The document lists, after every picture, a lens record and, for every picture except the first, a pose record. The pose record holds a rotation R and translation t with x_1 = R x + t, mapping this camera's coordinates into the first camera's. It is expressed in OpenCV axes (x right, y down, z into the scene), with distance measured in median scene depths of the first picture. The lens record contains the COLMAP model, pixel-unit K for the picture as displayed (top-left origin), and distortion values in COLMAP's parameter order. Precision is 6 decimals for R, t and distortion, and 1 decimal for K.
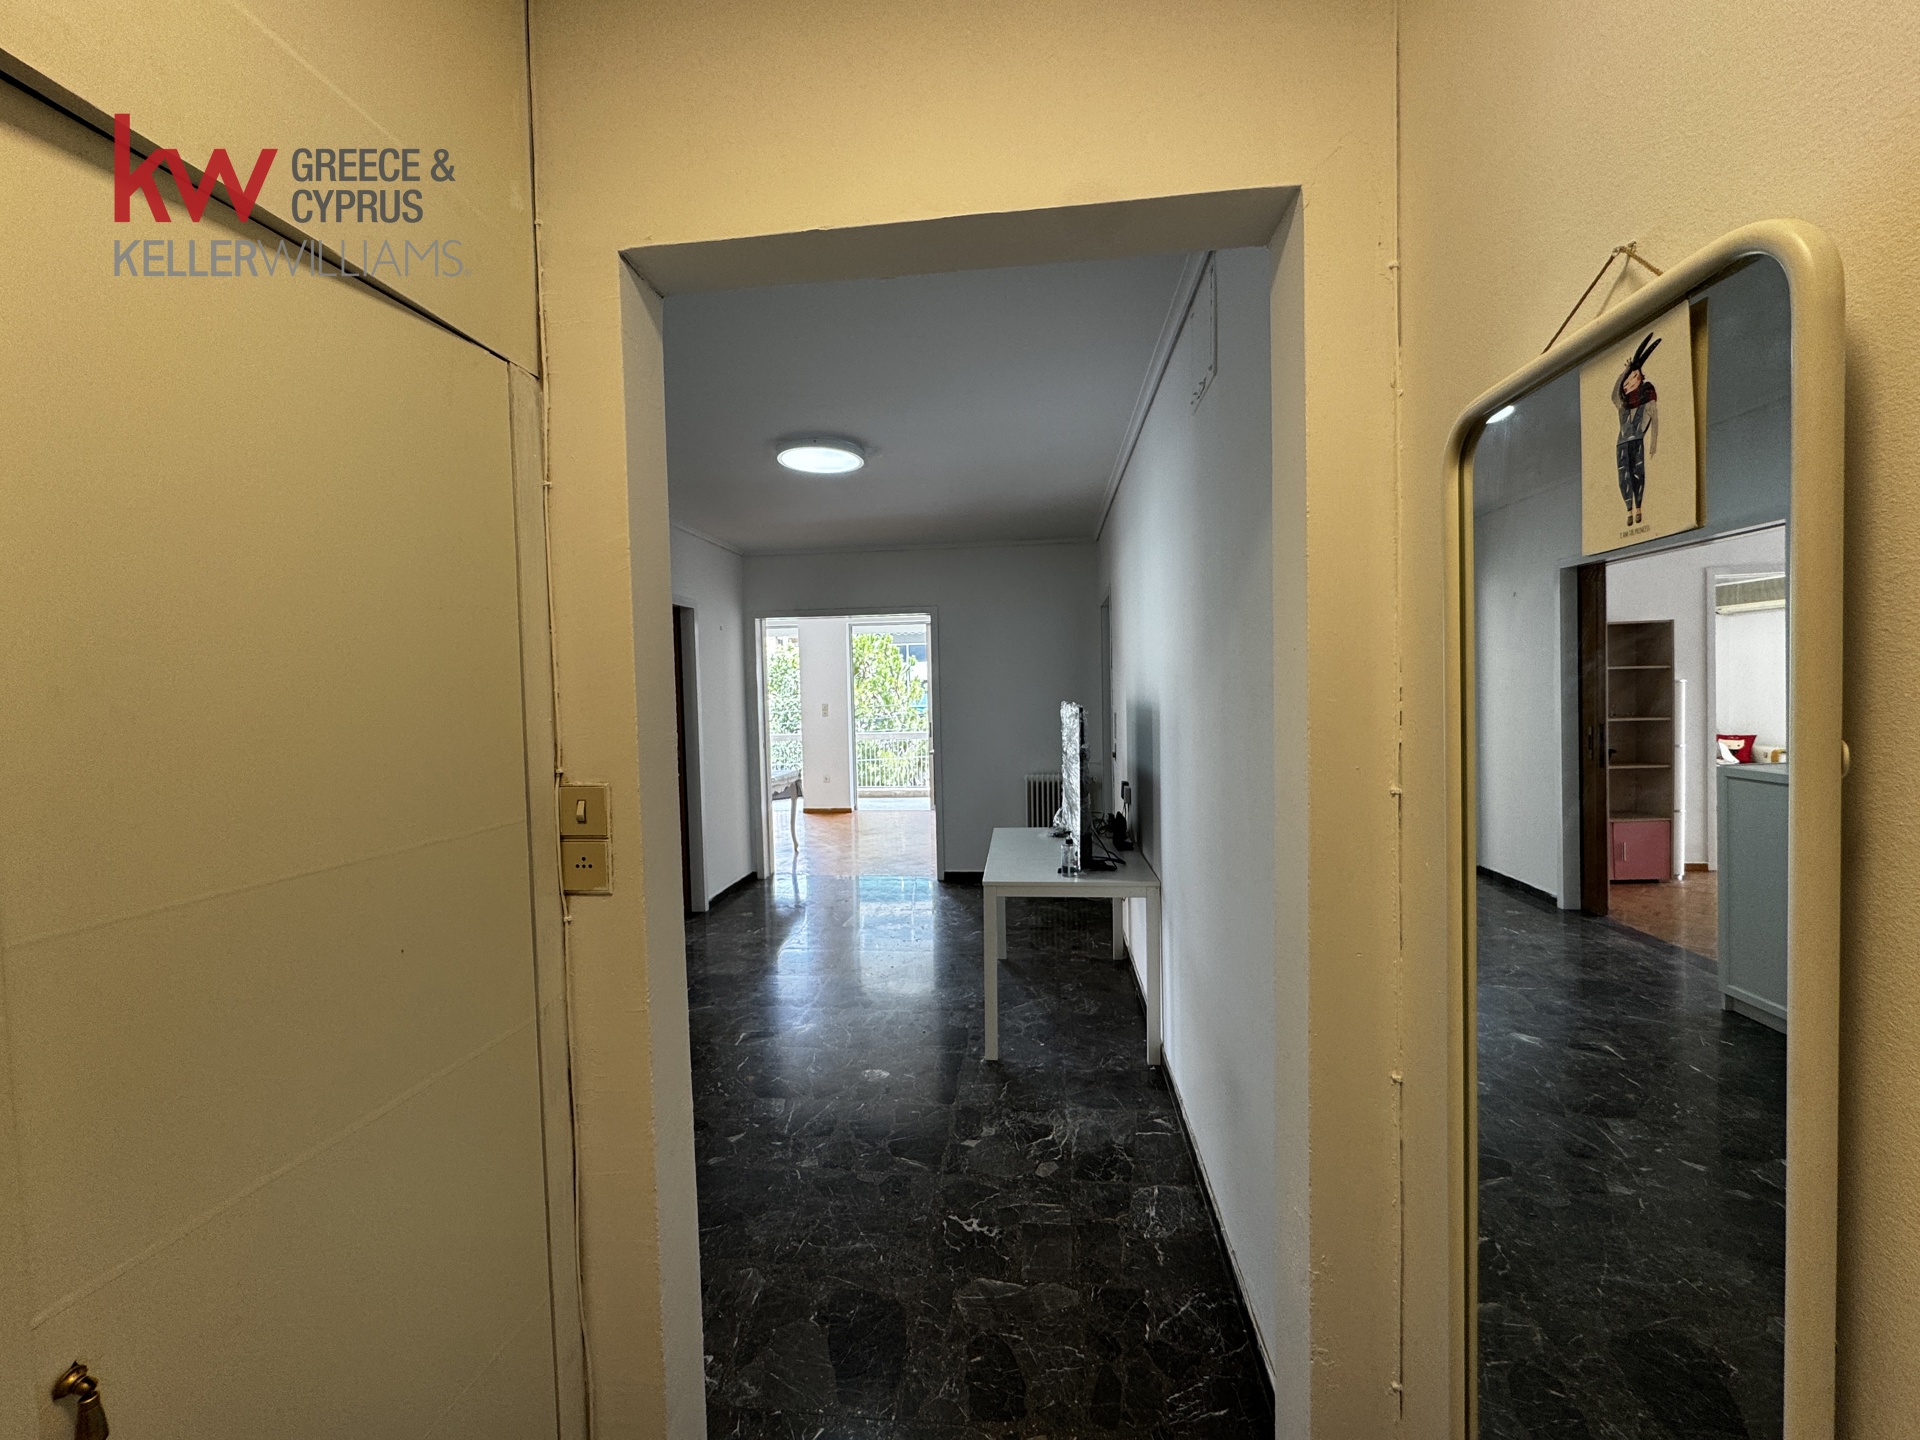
lens RADIAL K [[762.6, 0, 961.6], [0, 762.6, 716.6], [0, 0, 1]] dist [0.000283, -0.000902]
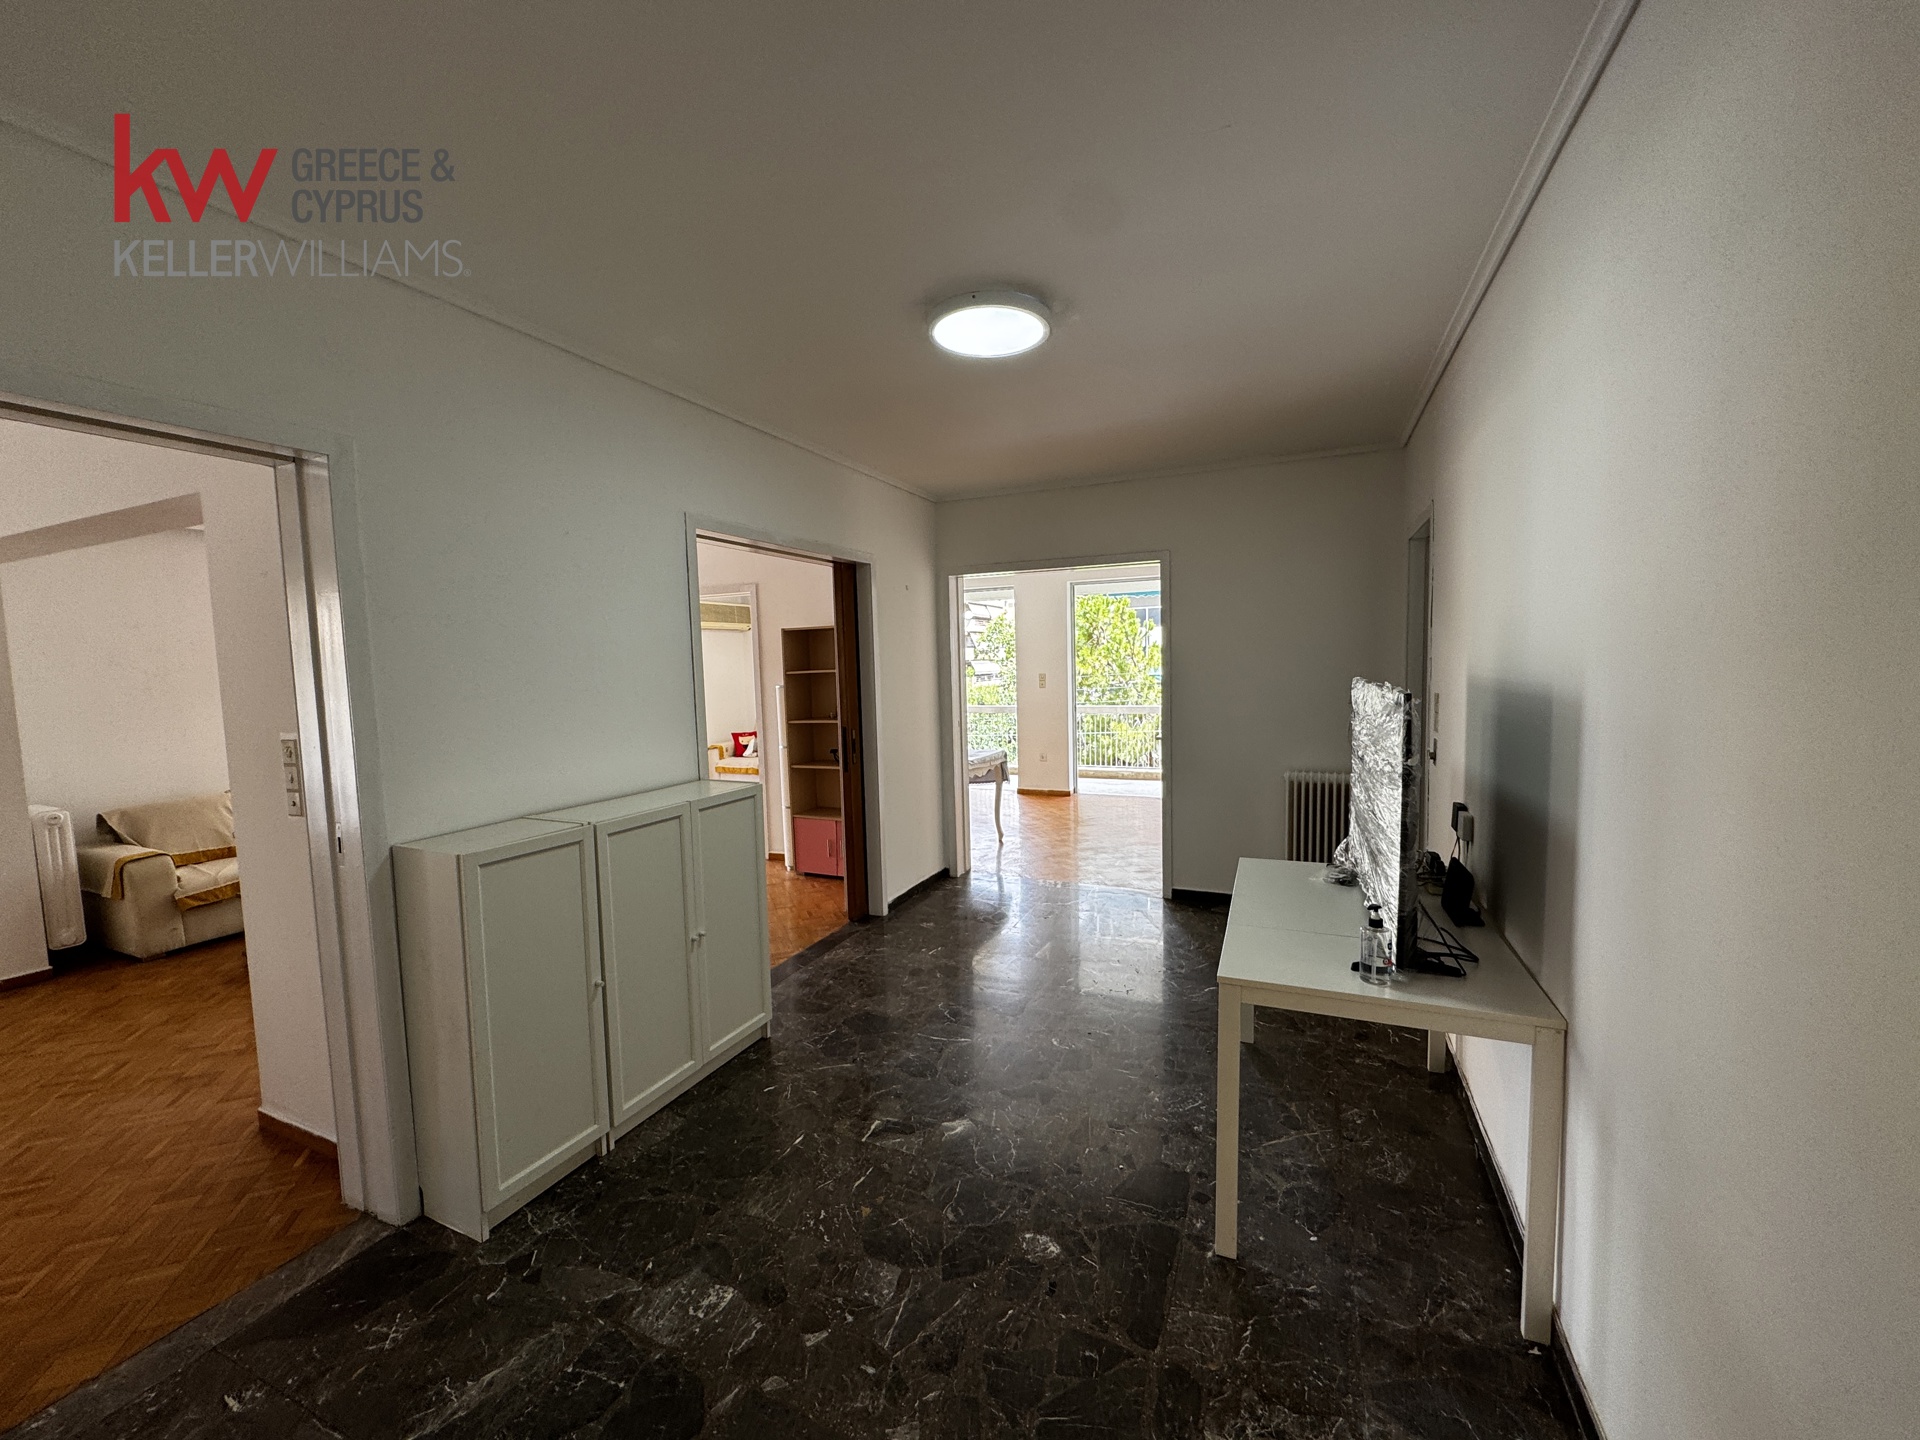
lens RADIAL K [[762.6, 0, 960.0], [0, 762.6, 718.7], [0, 0, 1]] dist [0.000283, -0.000902]
pose [[0.951336, 0.022305, -0.307348, 0.010444], [-0.008036, 0.998833, 0.047615, -0.012708], [0.308052, -0.042828, 0.950405, 0.262995]]
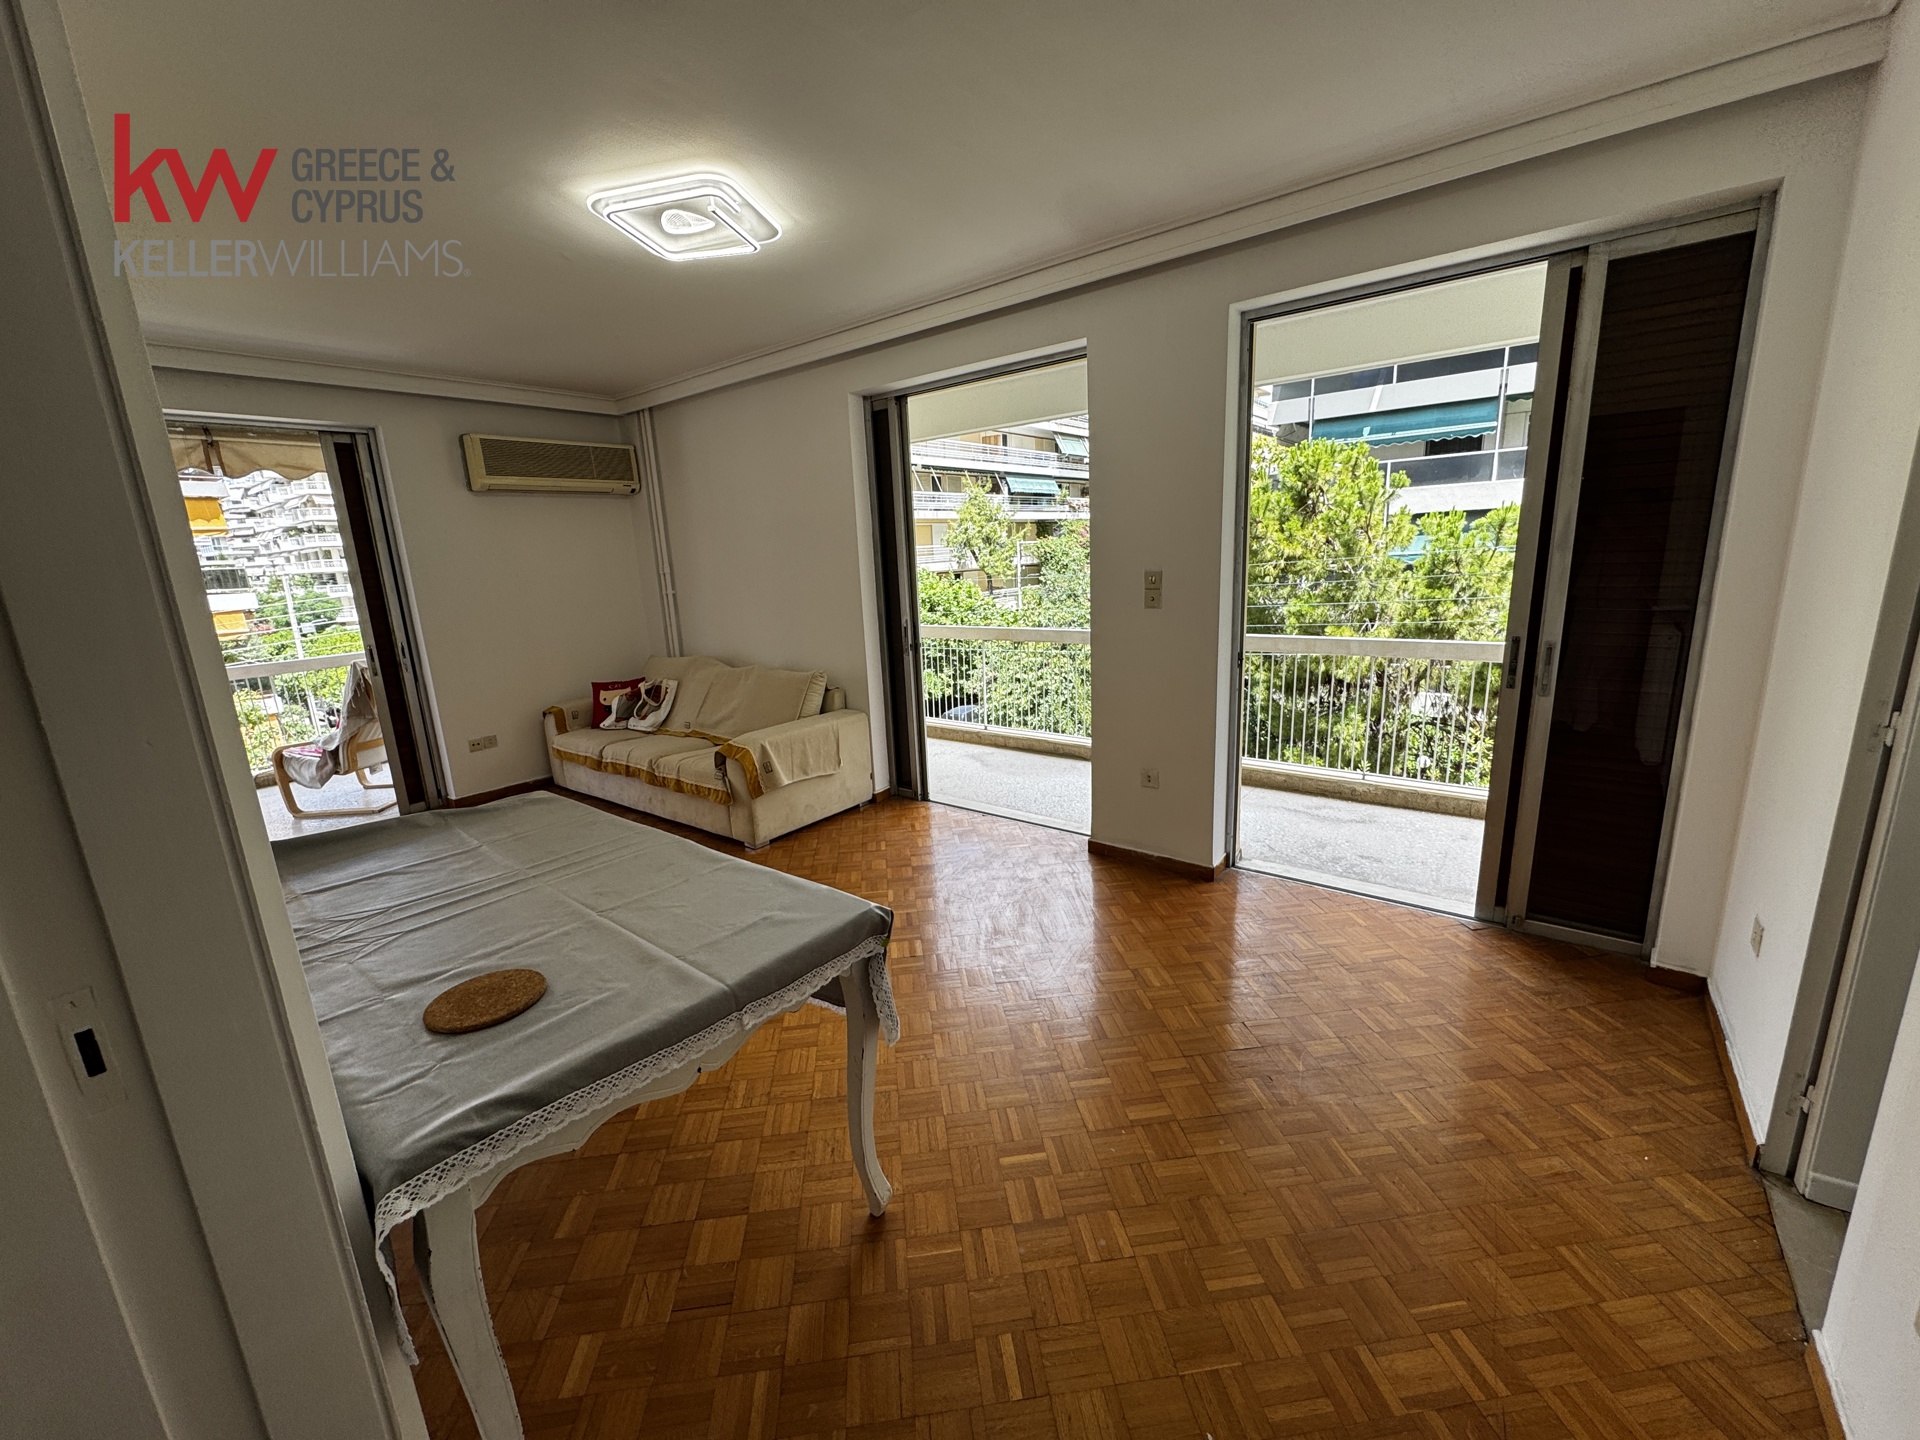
lens RADIAL K [[762.6, 0, 955.6], [0, 762.6, 718.7], [0, 0, 1]] dist [0.000283, -0.000902]
pose [[0.845831, 0.102273, -0.523555, -0.147506], [0.004408, 0.980076, 0.198574, -0.046545], [0.533432, -0.170268, 0.828528, 1.439532]]
